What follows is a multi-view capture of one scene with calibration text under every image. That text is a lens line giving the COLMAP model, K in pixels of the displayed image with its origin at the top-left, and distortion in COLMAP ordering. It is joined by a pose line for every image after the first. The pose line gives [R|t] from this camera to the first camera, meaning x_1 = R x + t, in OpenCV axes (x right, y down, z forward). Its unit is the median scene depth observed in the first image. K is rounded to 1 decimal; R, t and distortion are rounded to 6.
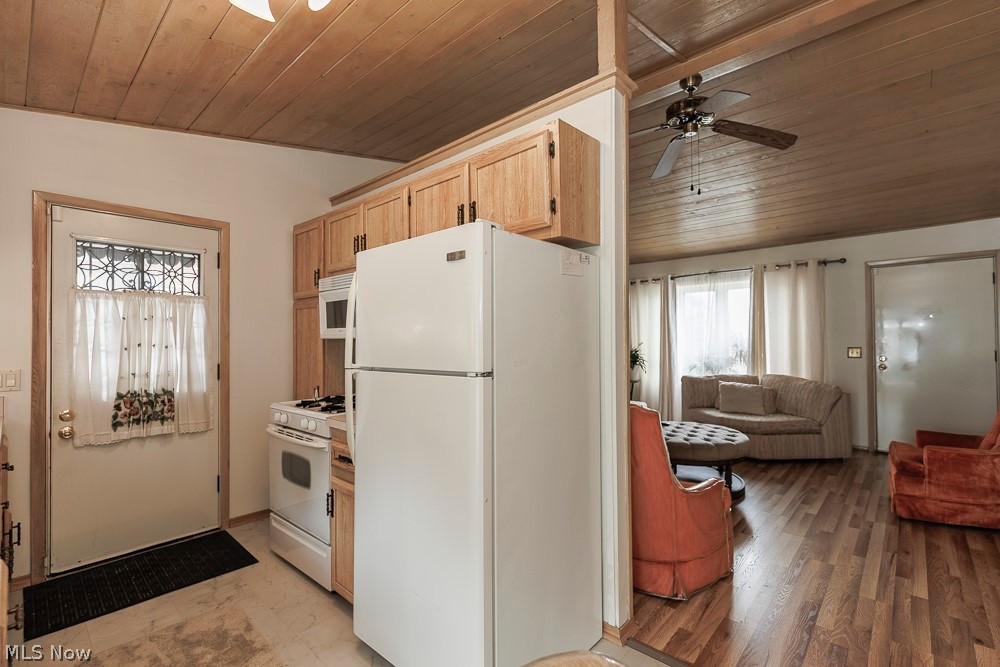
lens RADIAL K [[445.9, 0, 498.0], [0, 445.9, 333.5], [0, 0, 1]] dist [0.004661, 0.000212]
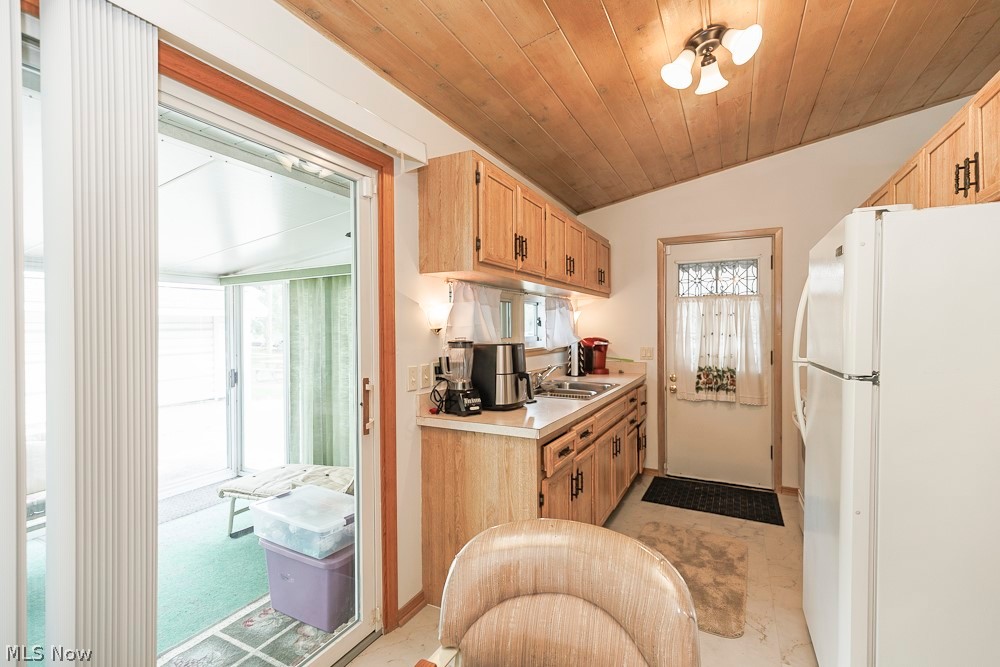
lens RADIAL K [[443.7, 0, 505.2], [0, 443.7, 331.4], [0, 0, 1]] dist [-0.002392, -0.000341]
pose [[0.258129, 0.014360, -0.966004, 0.359059], [0.015843, 0.999692, 0.019094, -0.017993], [0.965980, -0.020233, 0.257823, 0.030658]]
